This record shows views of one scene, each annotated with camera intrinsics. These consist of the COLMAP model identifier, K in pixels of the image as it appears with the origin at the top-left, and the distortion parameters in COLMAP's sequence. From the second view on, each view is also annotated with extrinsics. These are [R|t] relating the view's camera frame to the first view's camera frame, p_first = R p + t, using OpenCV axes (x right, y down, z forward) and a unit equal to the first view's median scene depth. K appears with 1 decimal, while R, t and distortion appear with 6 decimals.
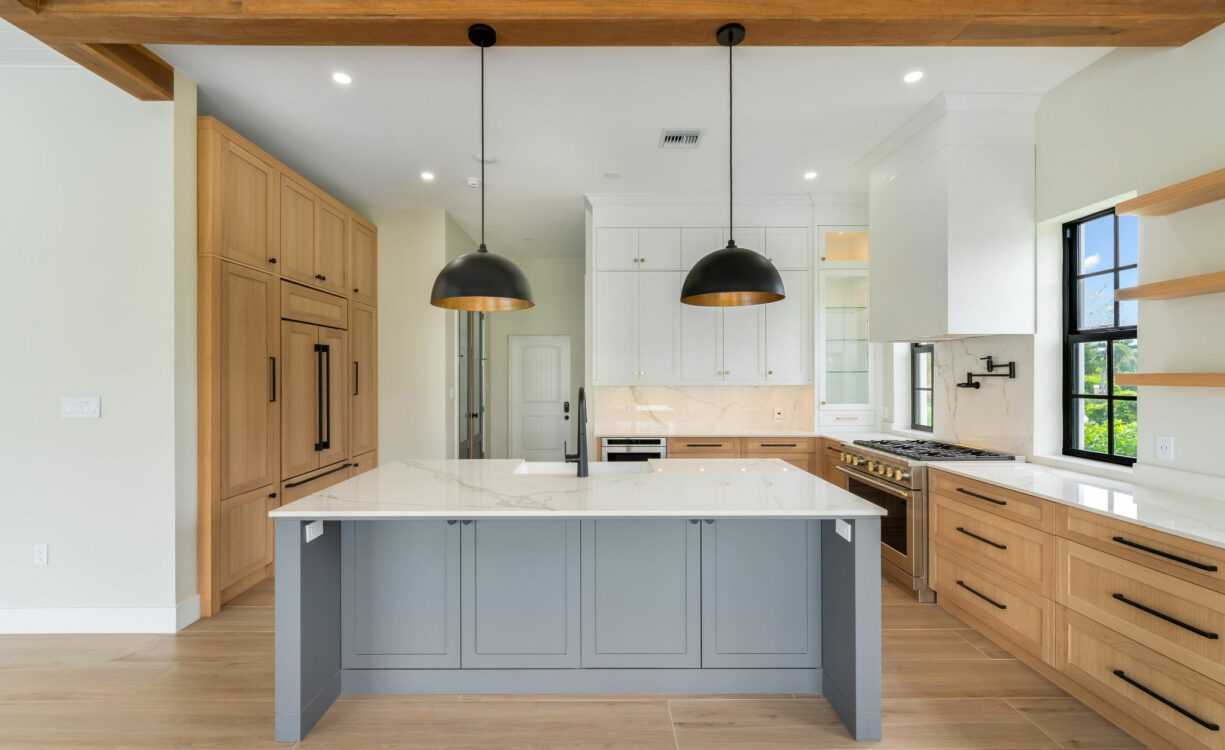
lens RADIAL K [[502.9, 0, 597.1], [0, 502.9, 374.8], [0, 0, 1]] dist [-0.000069, 0.000041]
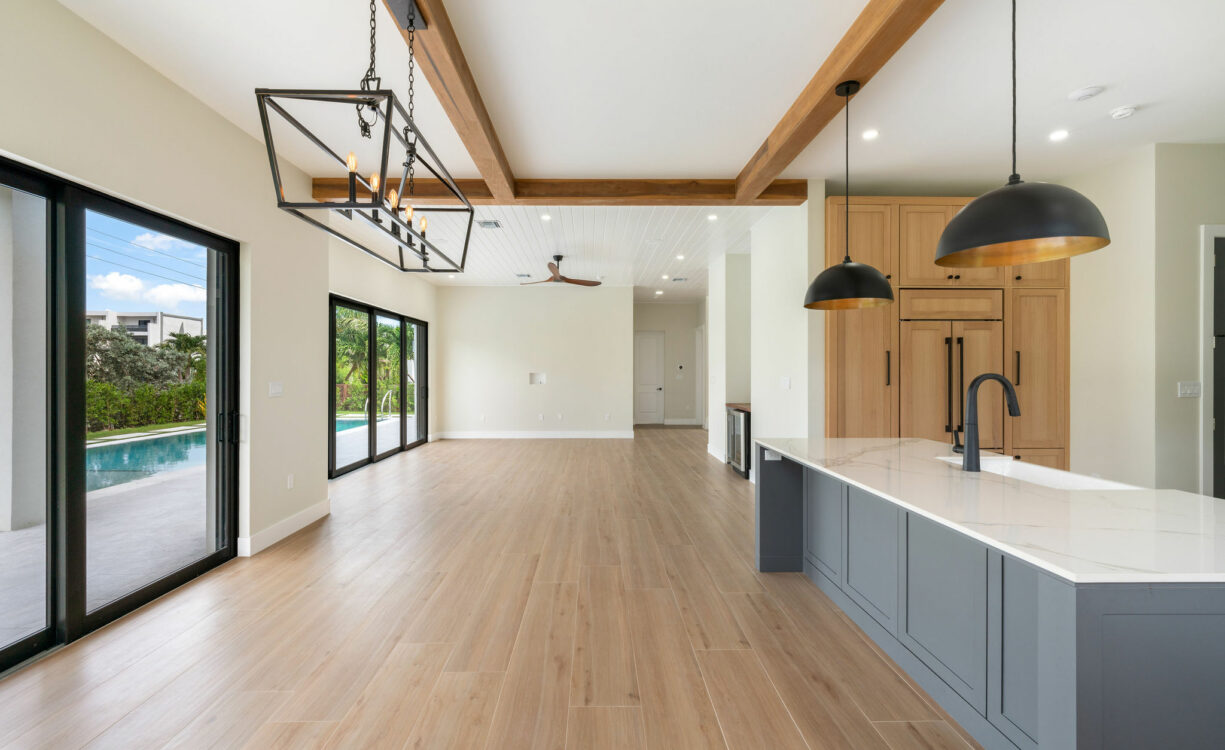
lens RADIAL K [[502.9, 0, 597.1], [0, 502.9, 374.8], [0, 0, 1]] dist [-0.000069, 0.000041]
pose [[0.001342, 0.005074, -0.999986, 0.665063], [0.000998, 0.999987, 0.005076, 0.018785], [0.999999, -0.001005, 0.001337, 0.248350]]
